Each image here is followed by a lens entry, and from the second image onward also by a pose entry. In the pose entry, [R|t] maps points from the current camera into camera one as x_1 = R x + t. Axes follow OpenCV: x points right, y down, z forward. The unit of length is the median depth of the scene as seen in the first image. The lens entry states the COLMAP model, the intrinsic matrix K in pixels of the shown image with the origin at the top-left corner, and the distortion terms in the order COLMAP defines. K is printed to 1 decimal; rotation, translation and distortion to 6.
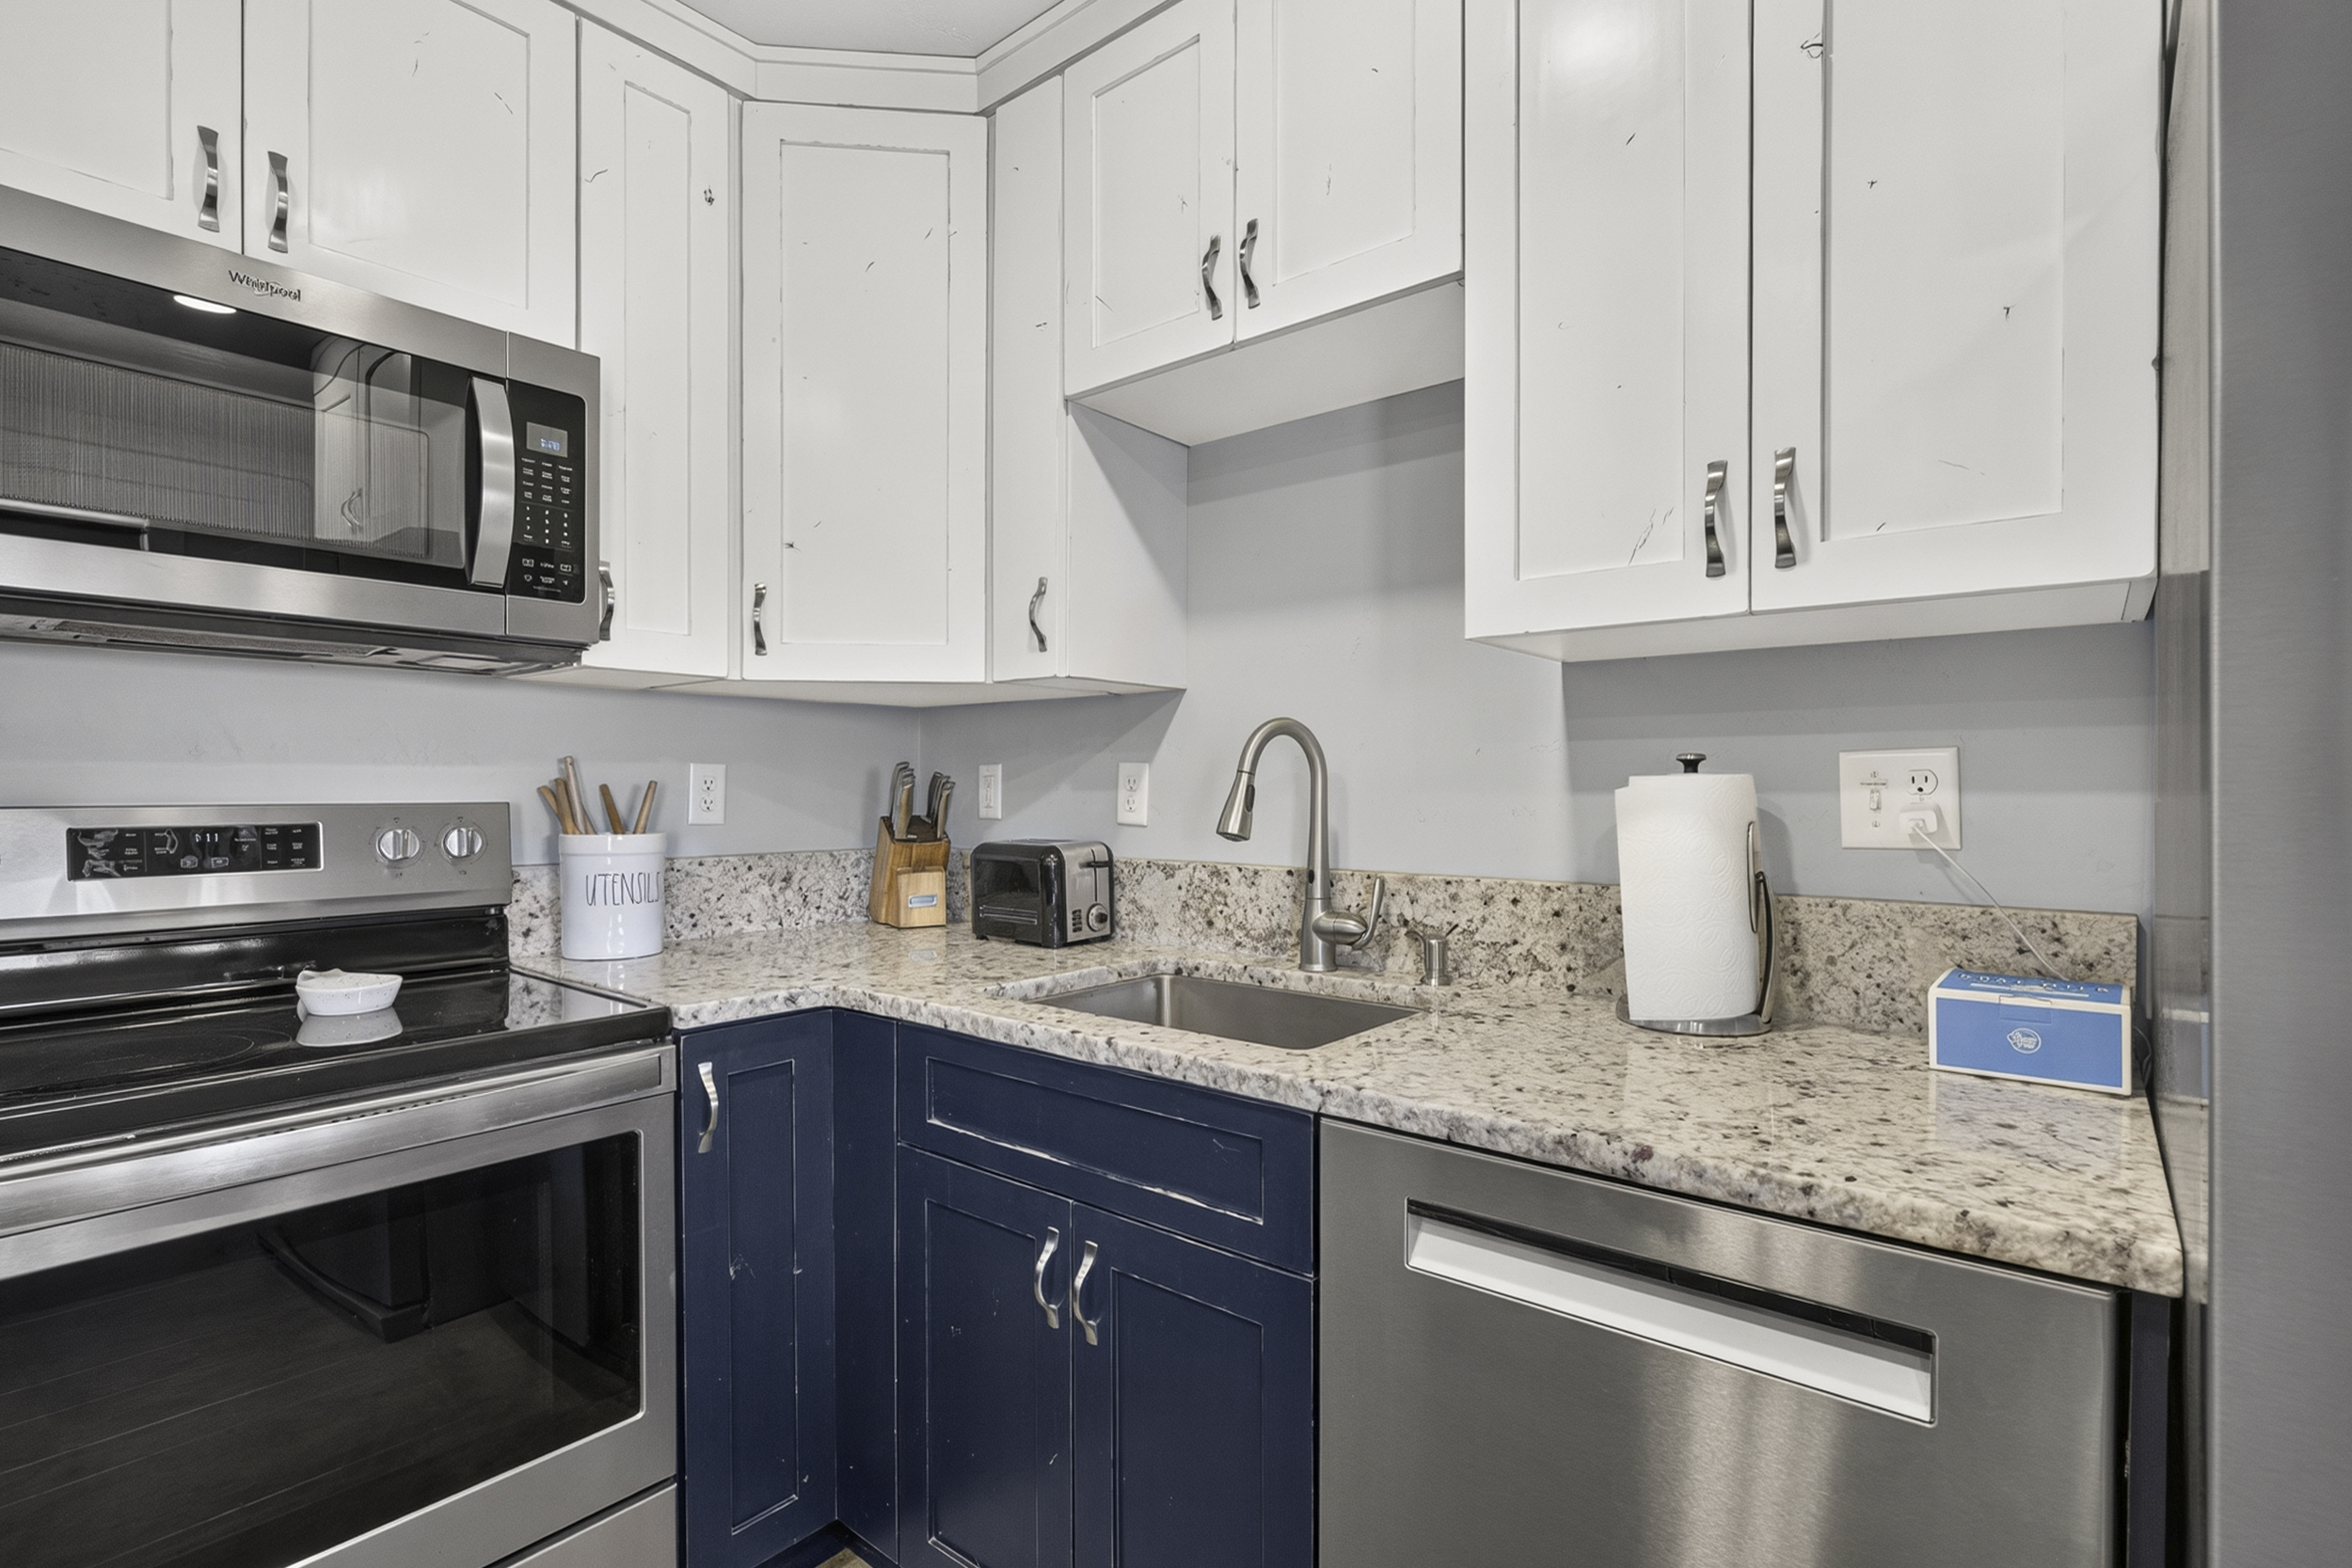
lens RADIAL K [[1096.2, 0, 1193.5], [0, 1096.2, 776.8], [0, 0, 1]] dist [0.000518, -0.000373]
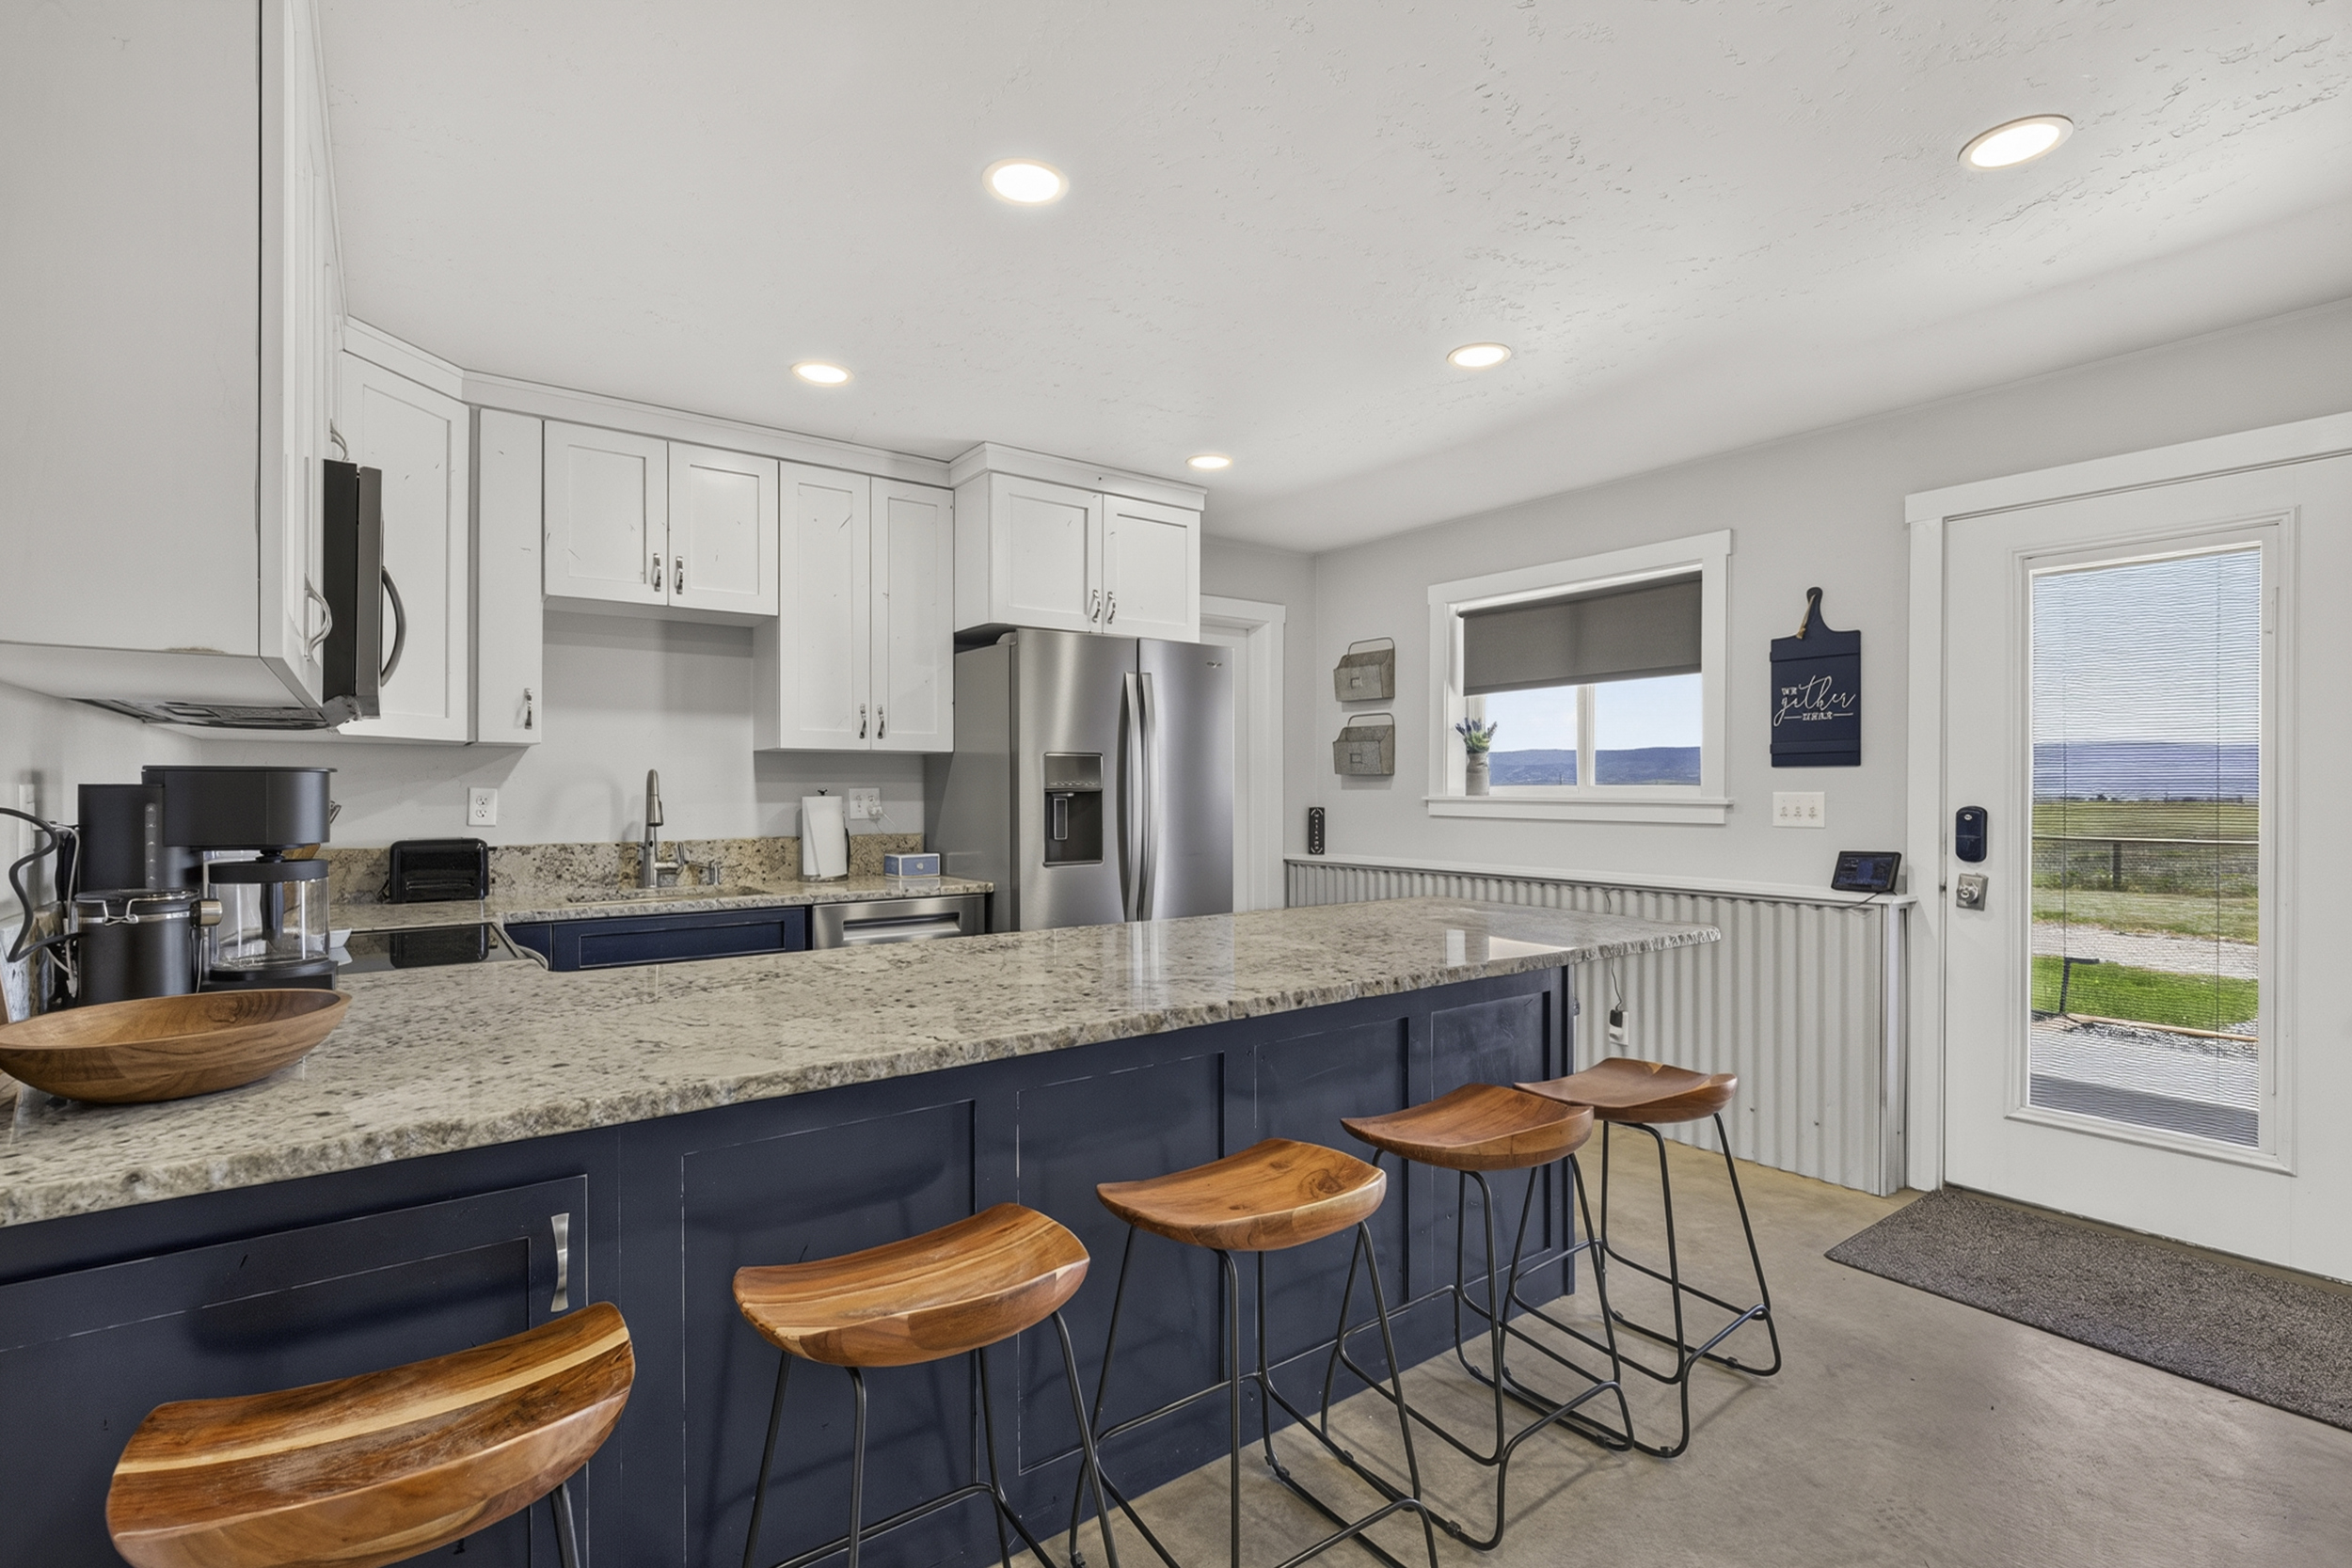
lens RADIAL K [[1096.2, 0, 1193.5], [0, 1096.2, 776.8], [0, 0, 1]] dist [0.000518, -0.000373]
pose [[0.259530, 0.005975, 0.965716, -1.758414], [-0.009107, 0.999952, -0.003739, -0.044103], [-0.965692, -0.007824, 0.259572, -0.598759]]
